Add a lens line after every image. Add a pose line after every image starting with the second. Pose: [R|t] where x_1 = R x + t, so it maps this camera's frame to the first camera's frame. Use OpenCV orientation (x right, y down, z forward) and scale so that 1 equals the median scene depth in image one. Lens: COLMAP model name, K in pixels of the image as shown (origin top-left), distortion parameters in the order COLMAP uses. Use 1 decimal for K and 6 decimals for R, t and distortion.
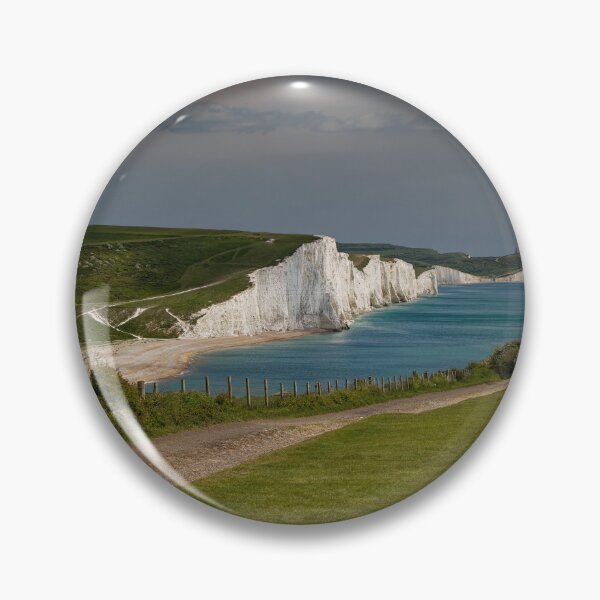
lens RADIAL K [[4089.1, 0, 300.0], [0, 4089.1, 300.0], [0, 0, 1]] dist [0.323278, 0.331750]
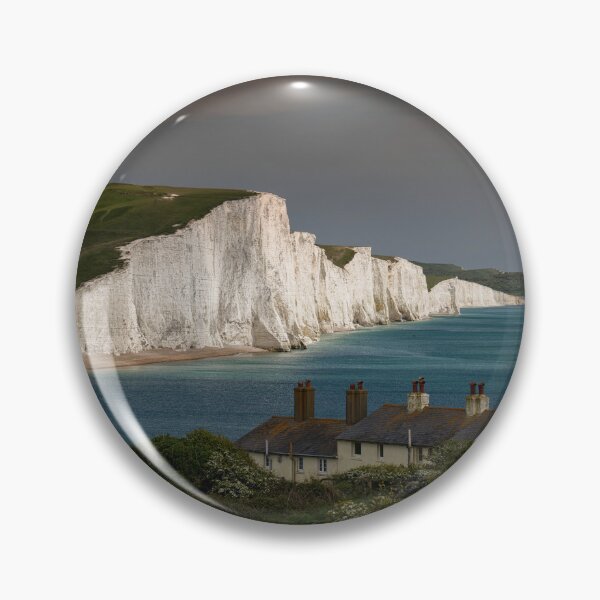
lens RADIAL K [[3368.8, 0, 300.0], [0, 3368.8, 300.0], [0, 0, 1]] dist [-0.052428, -2.609175]
pose [[0.999855, 0.005809, -0.015977, 0.019123], [-0.006154, 0.999747, -0.021632, 0.010594], [0.015847, 0.021727, 0.999638, 0.521587]]
